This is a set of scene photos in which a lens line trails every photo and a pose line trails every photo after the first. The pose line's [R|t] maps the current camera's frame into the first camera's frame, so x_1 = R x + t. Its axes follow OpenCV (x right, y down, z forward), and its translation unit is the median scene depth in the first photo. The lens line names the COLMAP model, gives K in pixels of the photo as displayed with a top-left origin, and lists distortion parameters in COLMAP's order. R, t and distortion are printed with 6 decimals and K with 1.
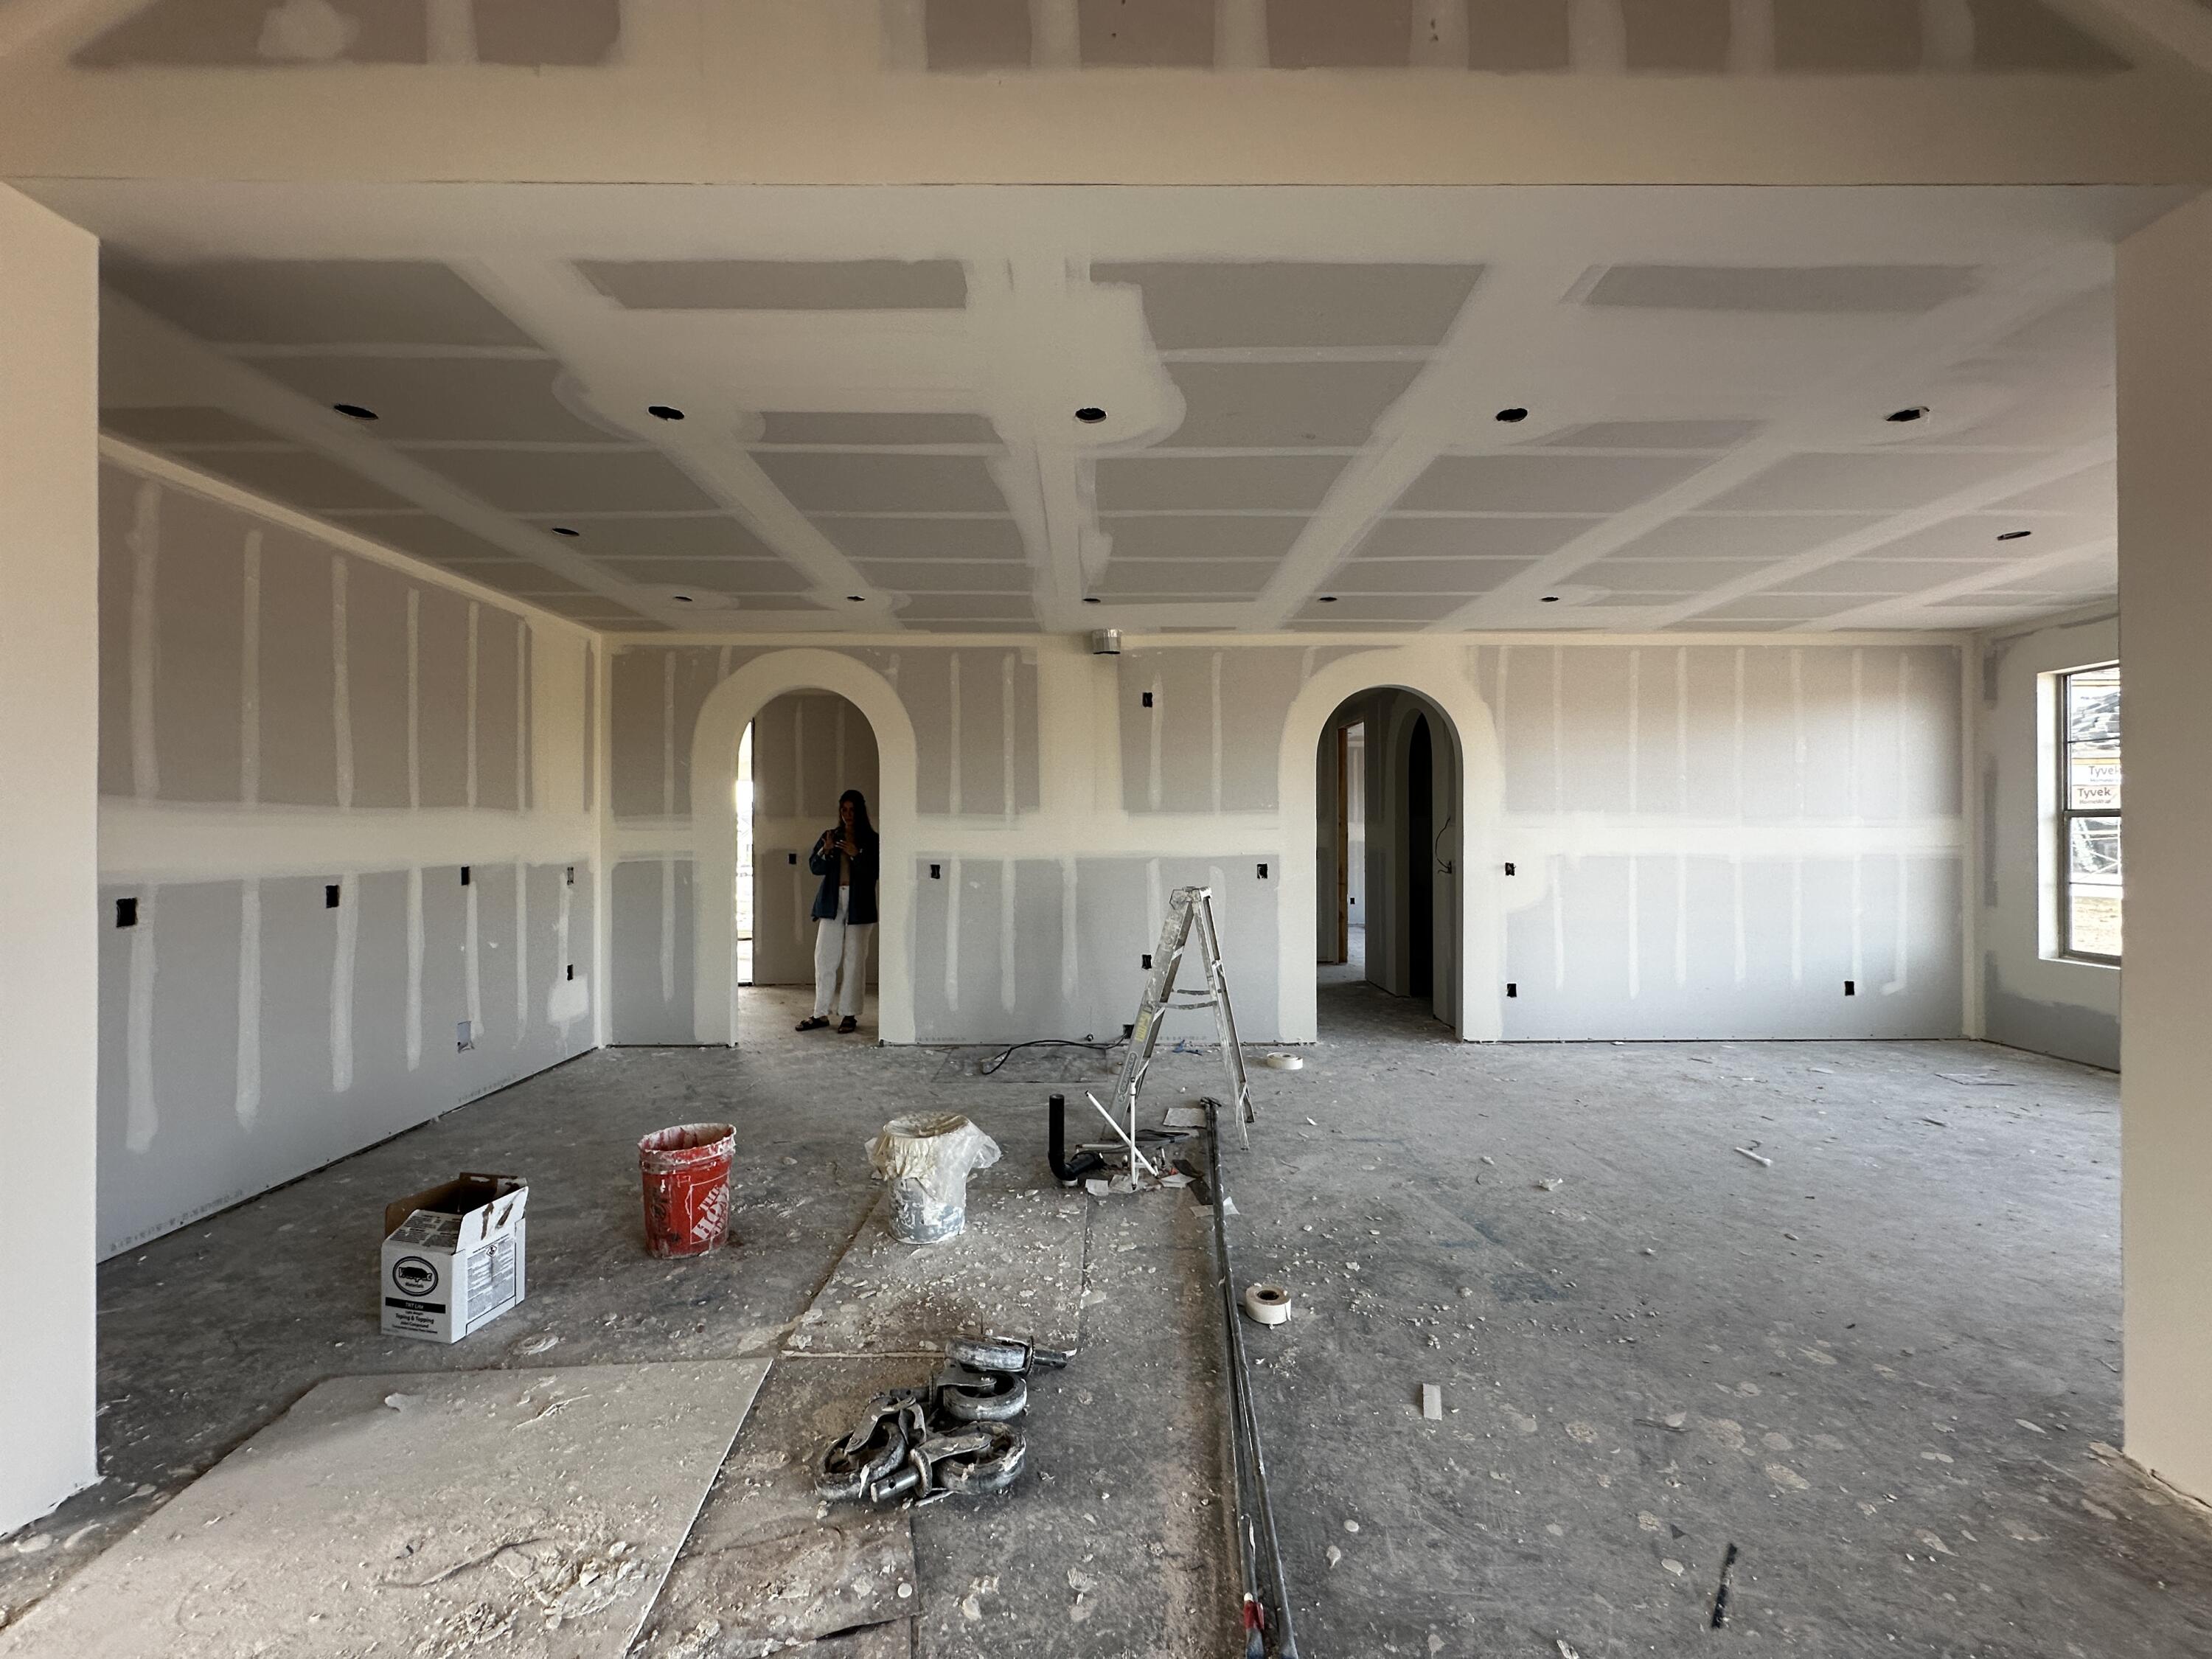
lens RADIAL K [[879.9, 0, 1101.3], [0, 879.9, 829.0], [0, 0, 1]] dist [-0.001870, 0.000644]
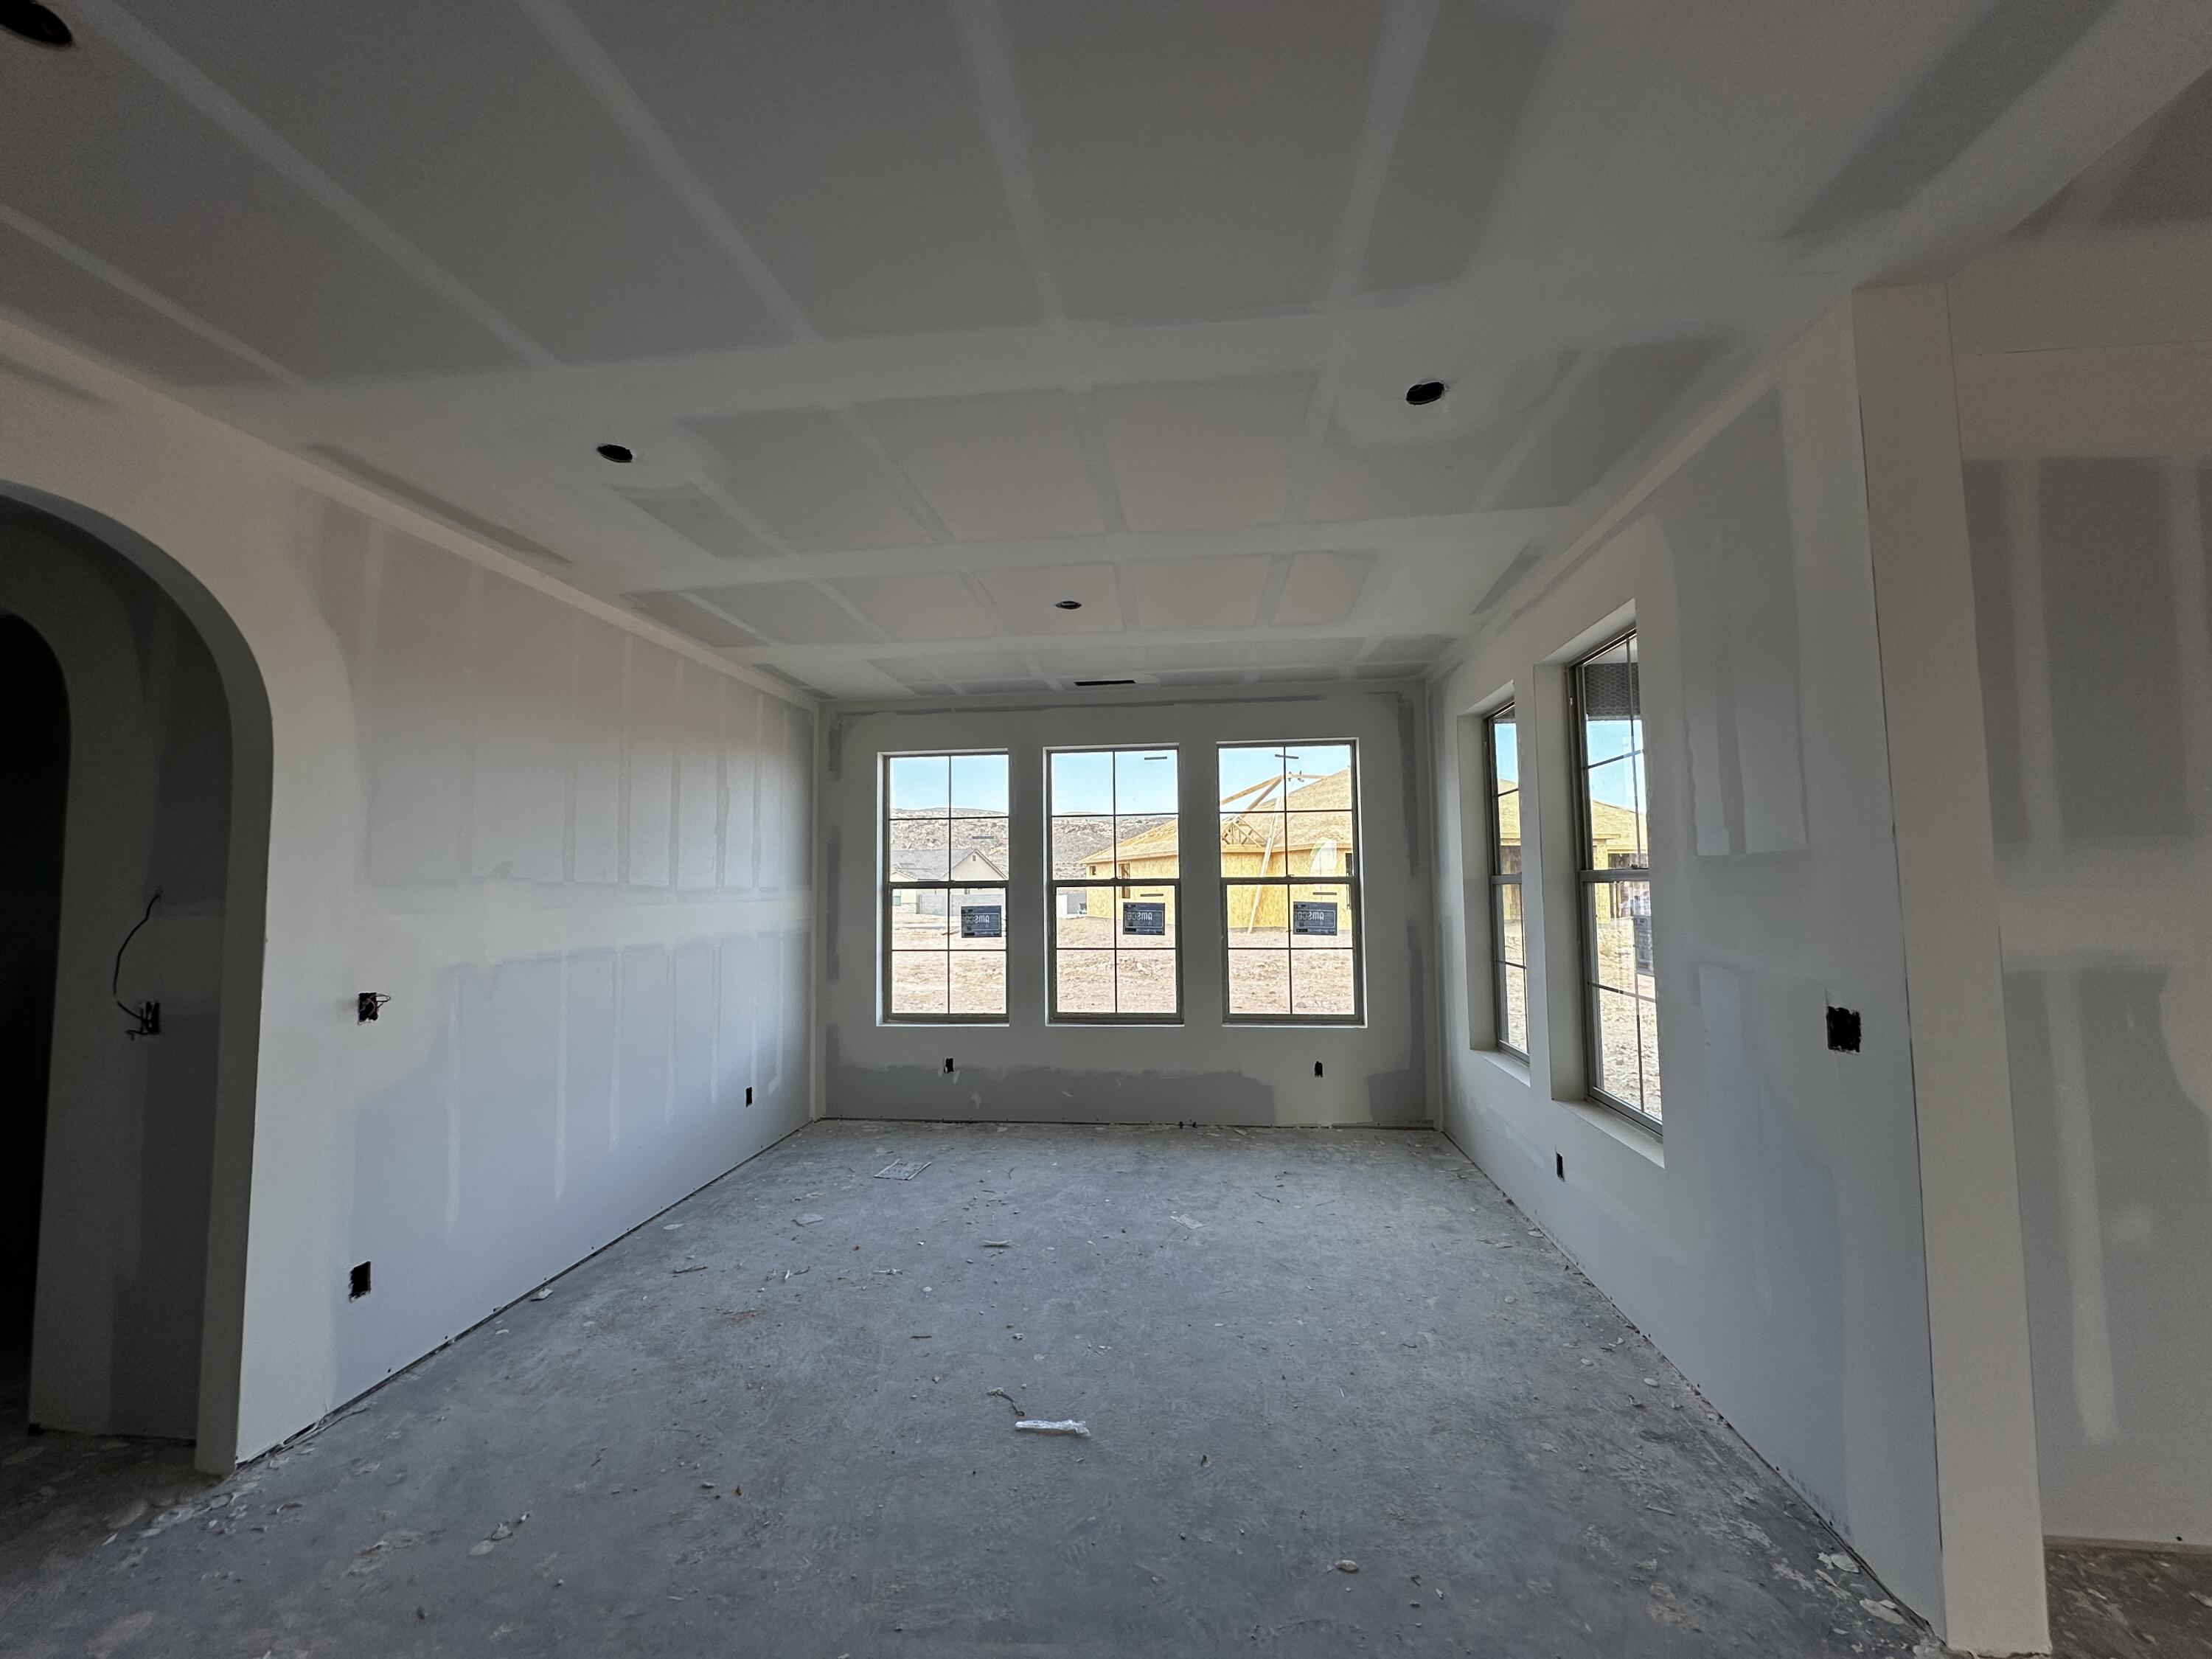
lens RADIAL K [[879.9, 0, 1101.3], [0, 879.9, 829.0], [0, 0, 1]] dist [-0.001870, 0.000644]
pose [[0.120894, 0.064387, 0.990575, 0.057281], [0.009411, 0.997775, -0.066003, -0.012660], [-0.992621, 0.017302, 0.120019, 0.588939]]
